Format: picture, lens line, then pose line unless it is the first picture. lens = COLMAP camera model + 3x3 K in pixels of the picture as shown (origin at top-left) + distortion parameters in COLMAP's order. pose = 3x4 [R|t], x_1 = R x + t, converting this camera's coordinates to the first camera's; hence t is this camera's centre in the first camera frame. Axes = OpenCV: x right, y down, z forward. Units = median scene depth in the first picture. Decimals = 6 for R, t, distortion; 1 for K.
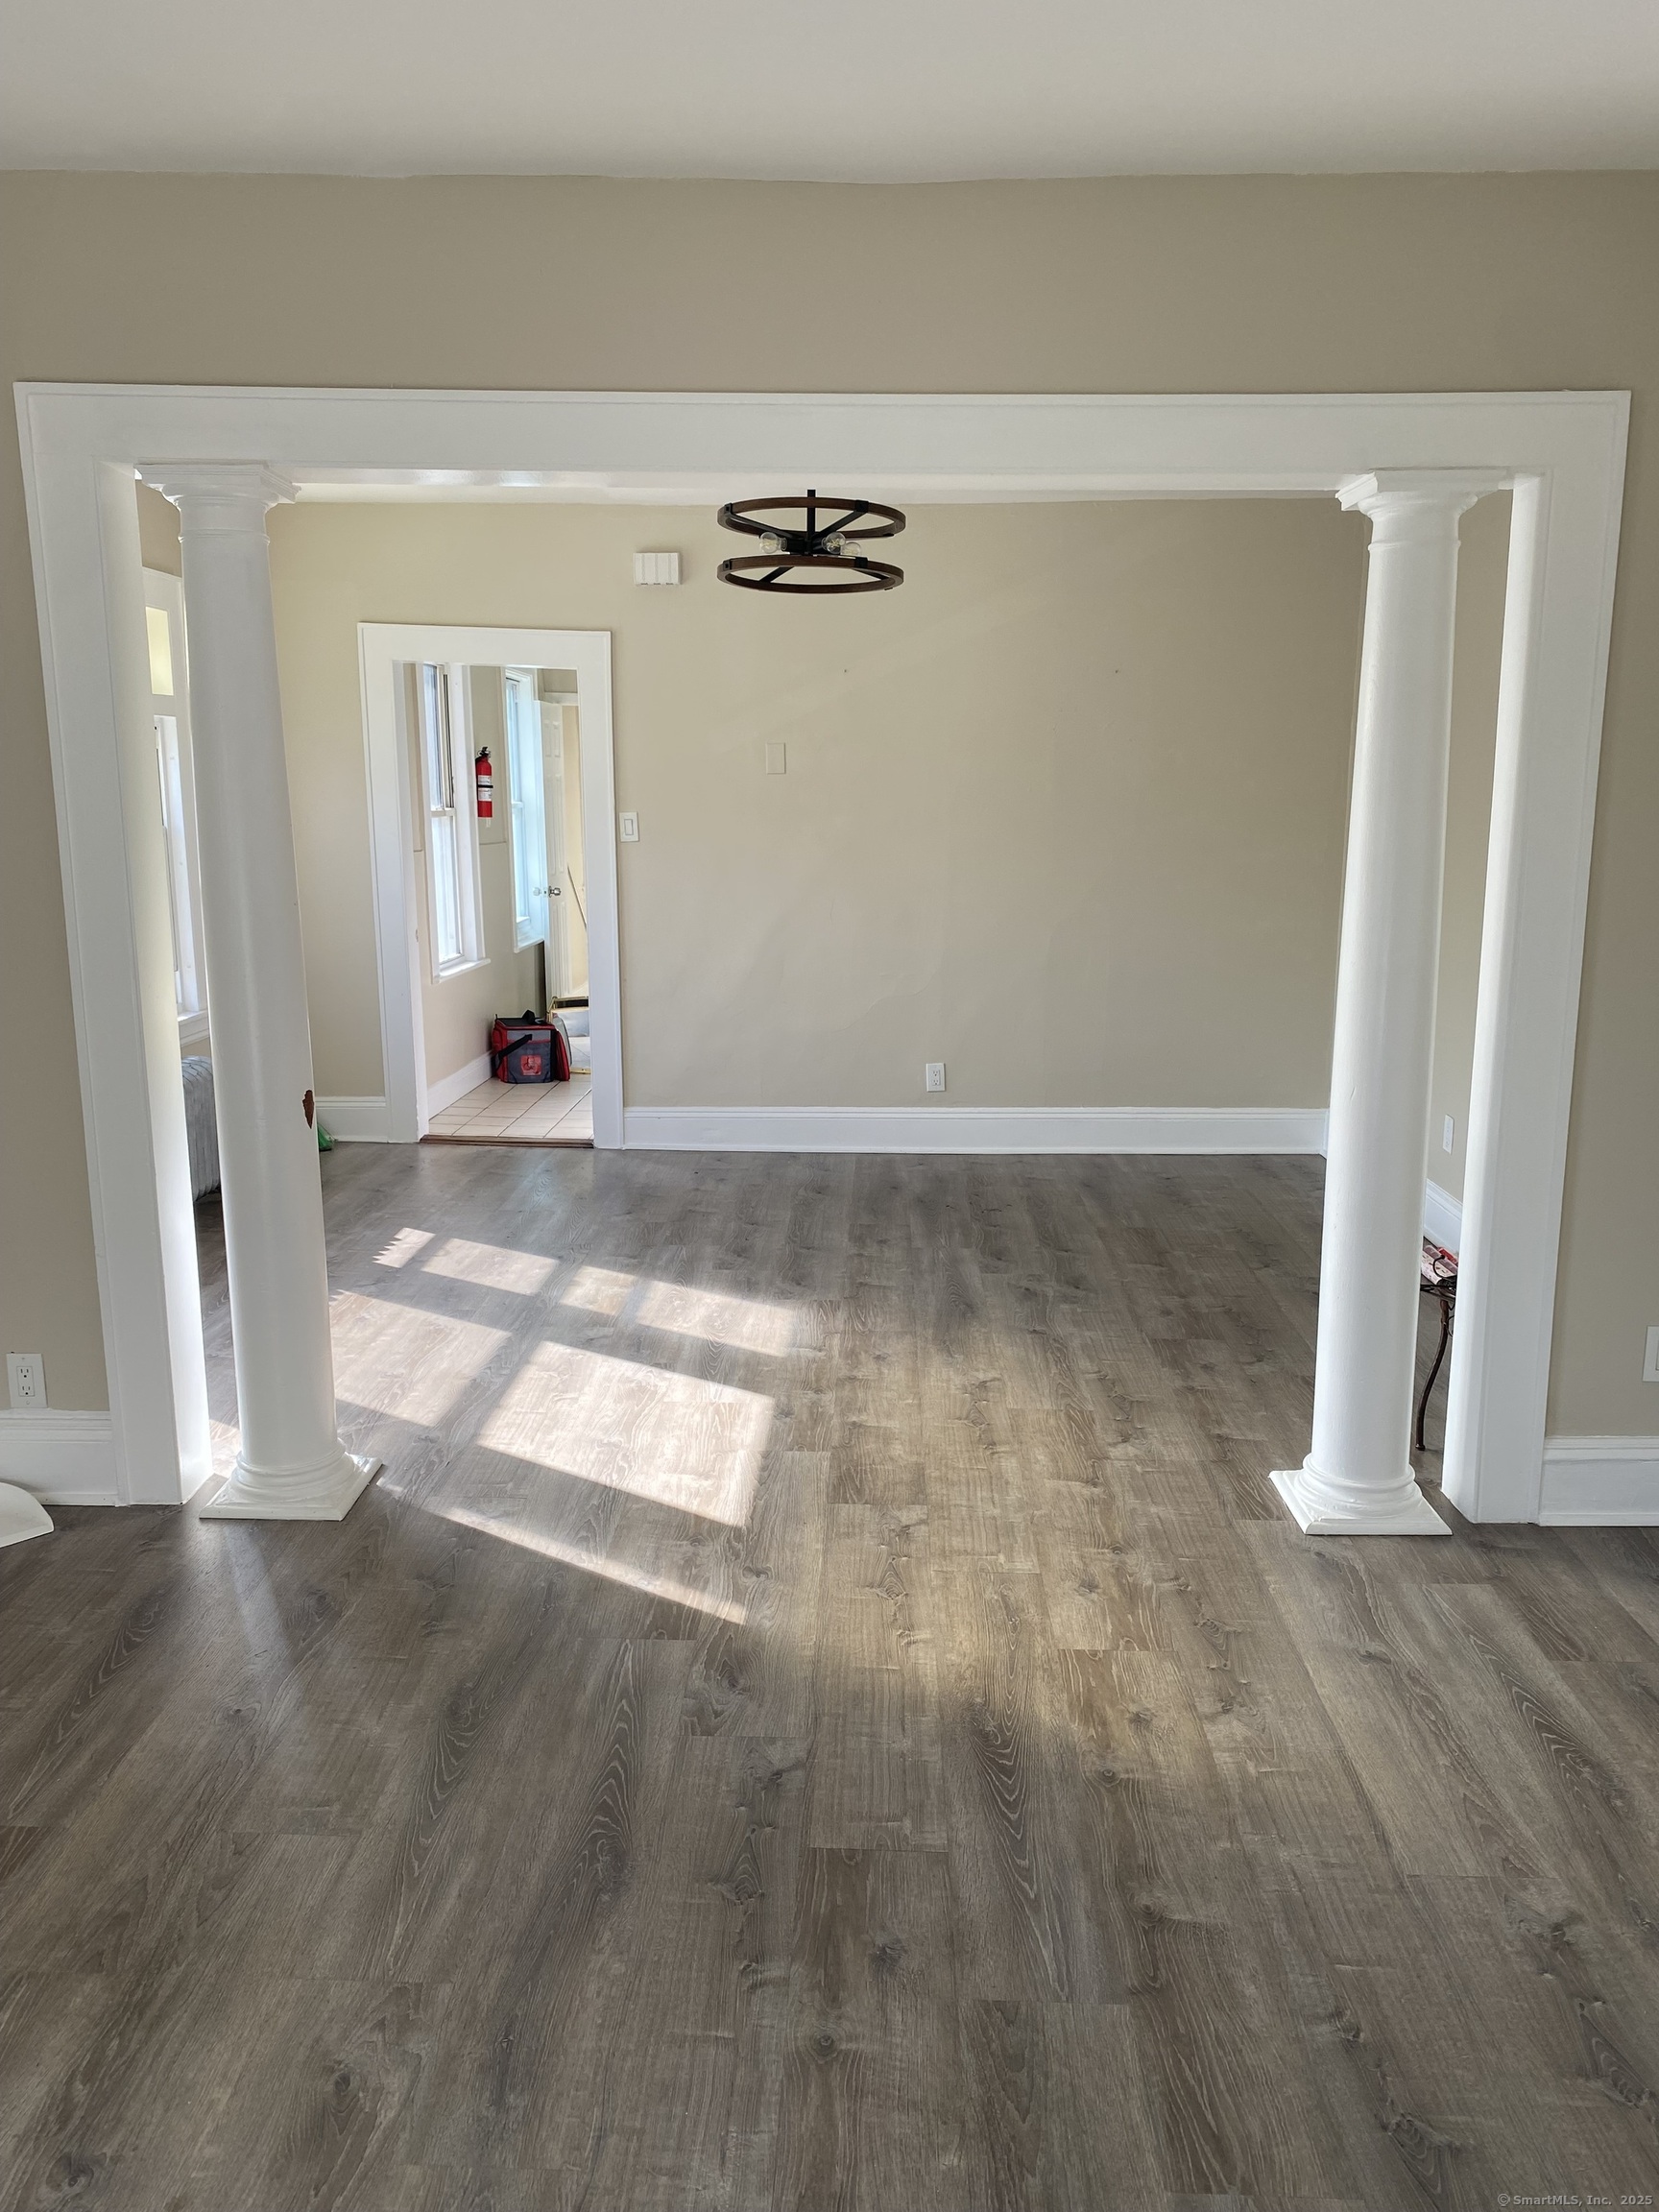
lens RADIAL K [[1701.5, 0, 828.8], [0, 1701.5, 1113.2], [0, 0, 1]] dist [0.037911, -0.037850]
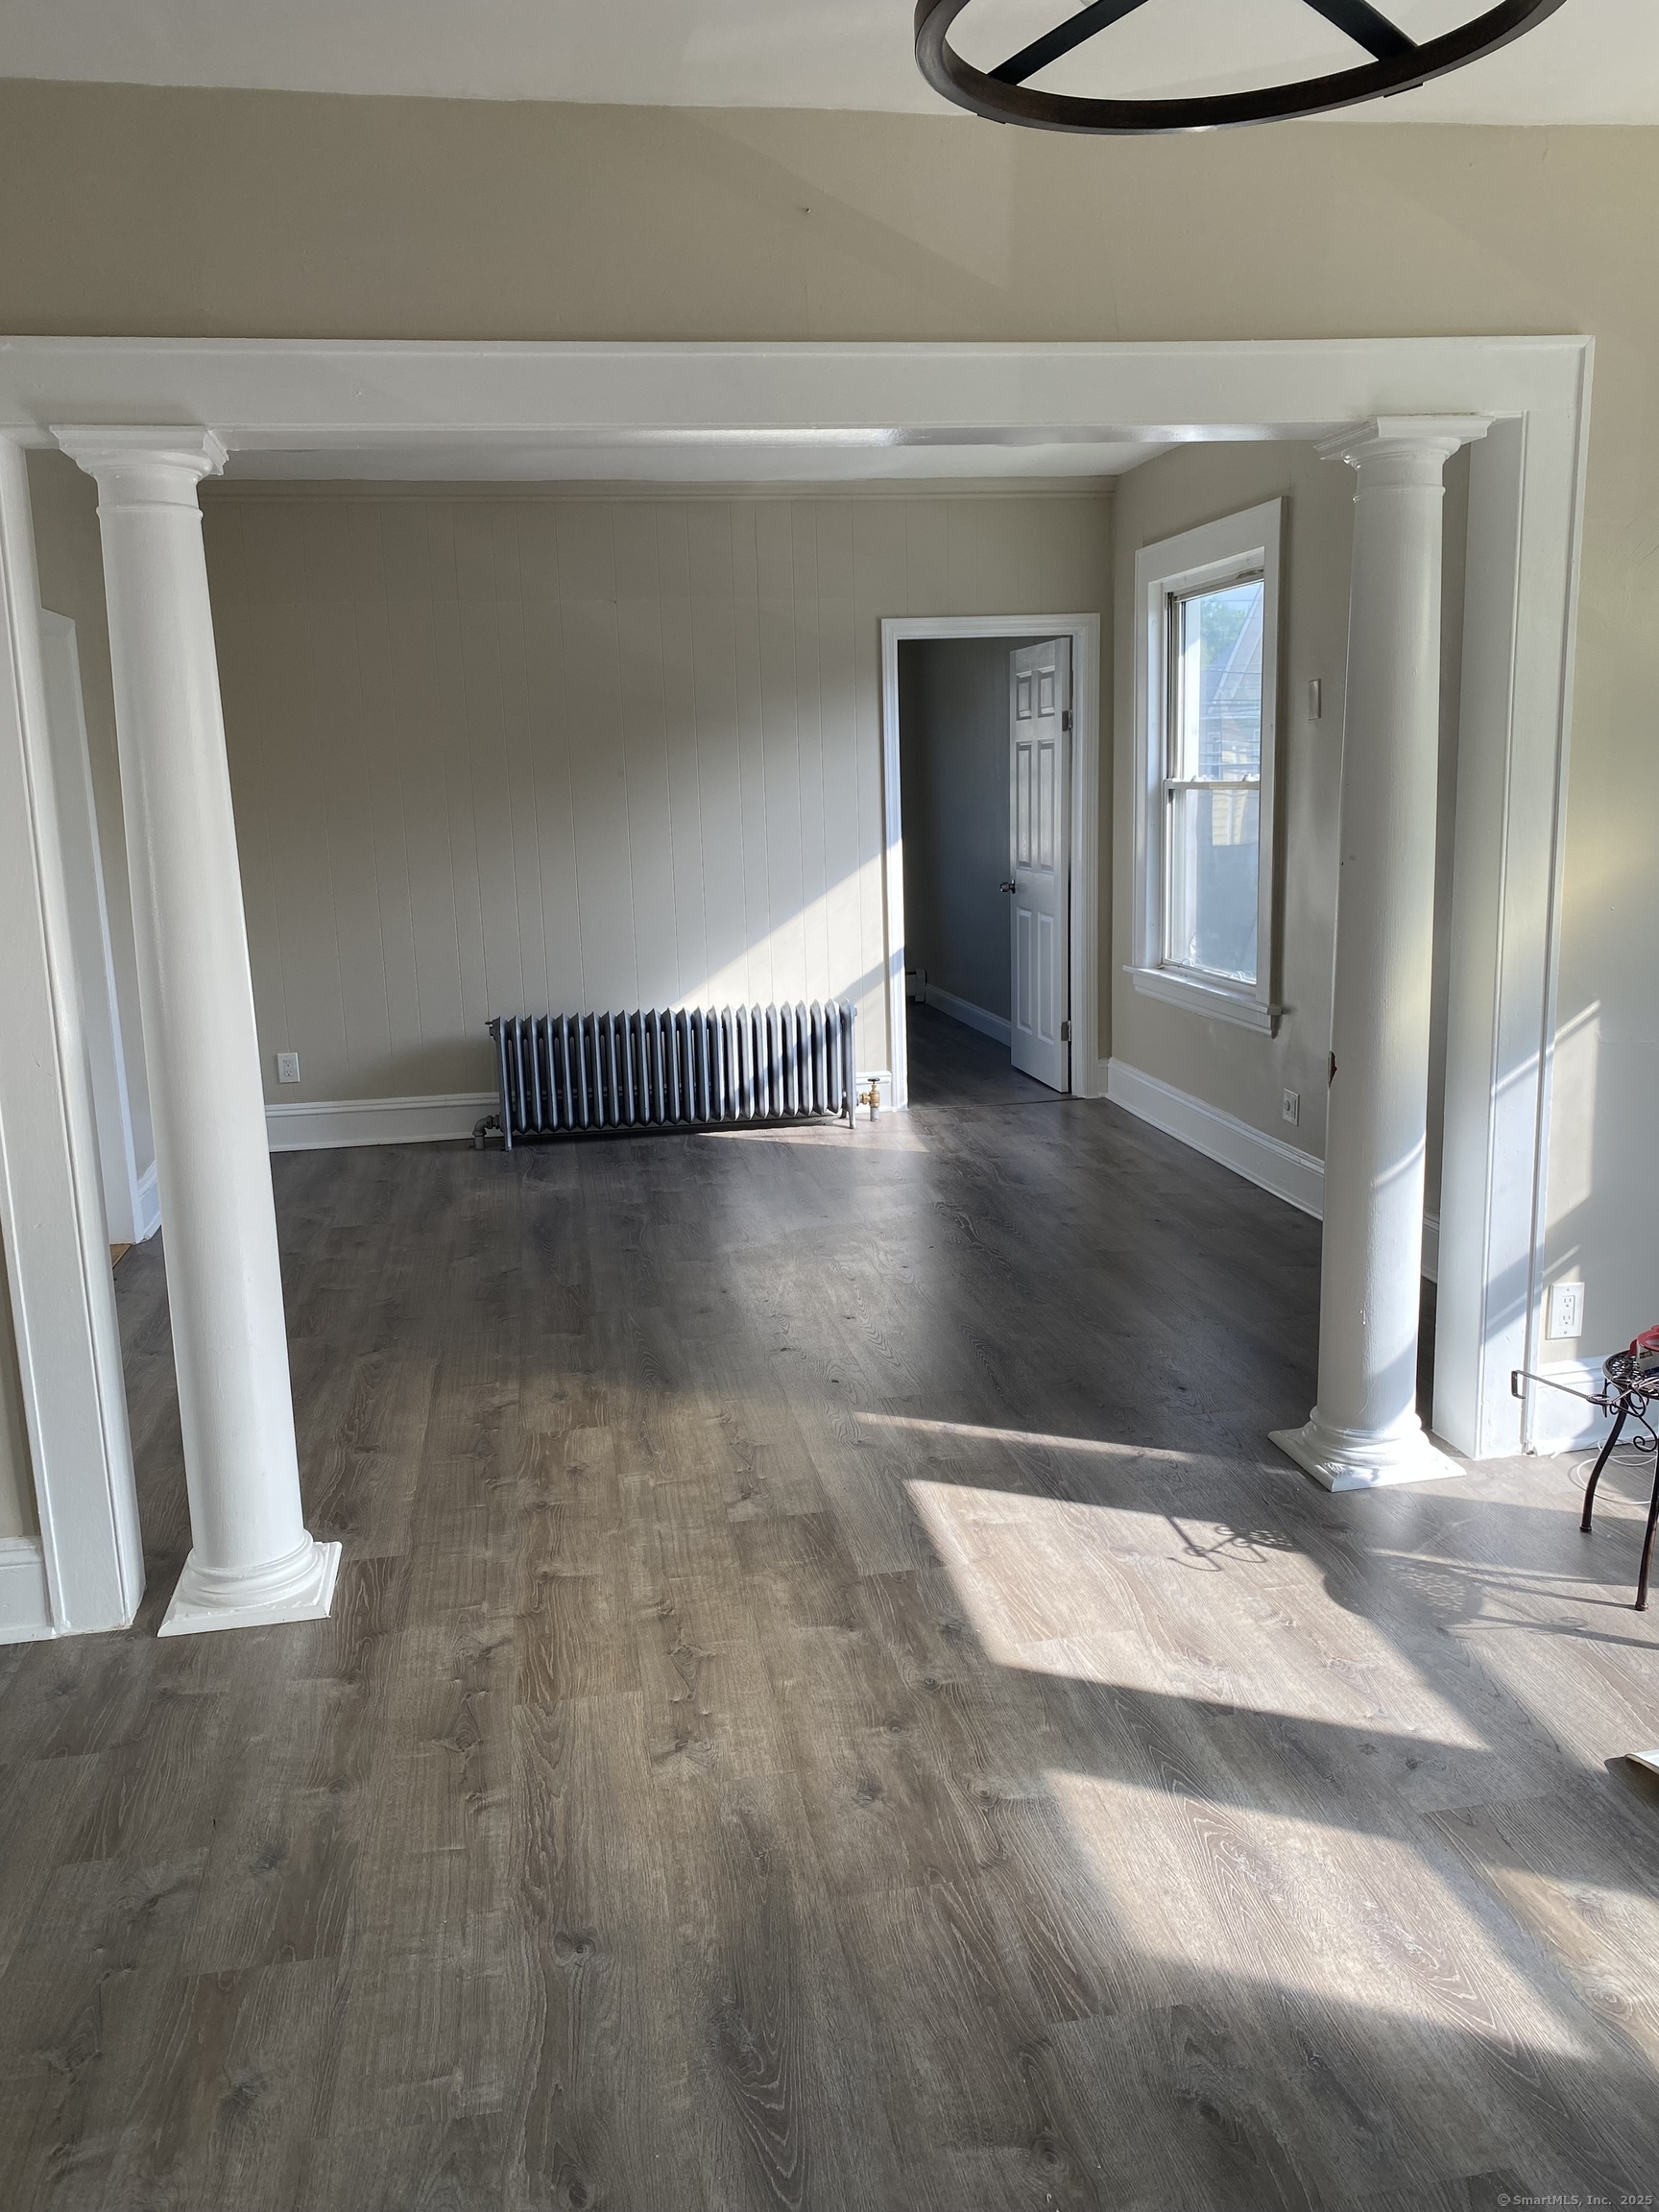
lens RADIAL K [[1701.5, 0, 823.0], [0, 1701.5, 1124.6], [0, 0, 1]] dist [0.037911, -0.037850]
pose [[-0.979731, 0.073830, -0.186213, 0.161635], [-0.001890, 0.926151, 0.377148, -0.324299], [0.200307, 0.369856, -0.907240, 1.730304]]
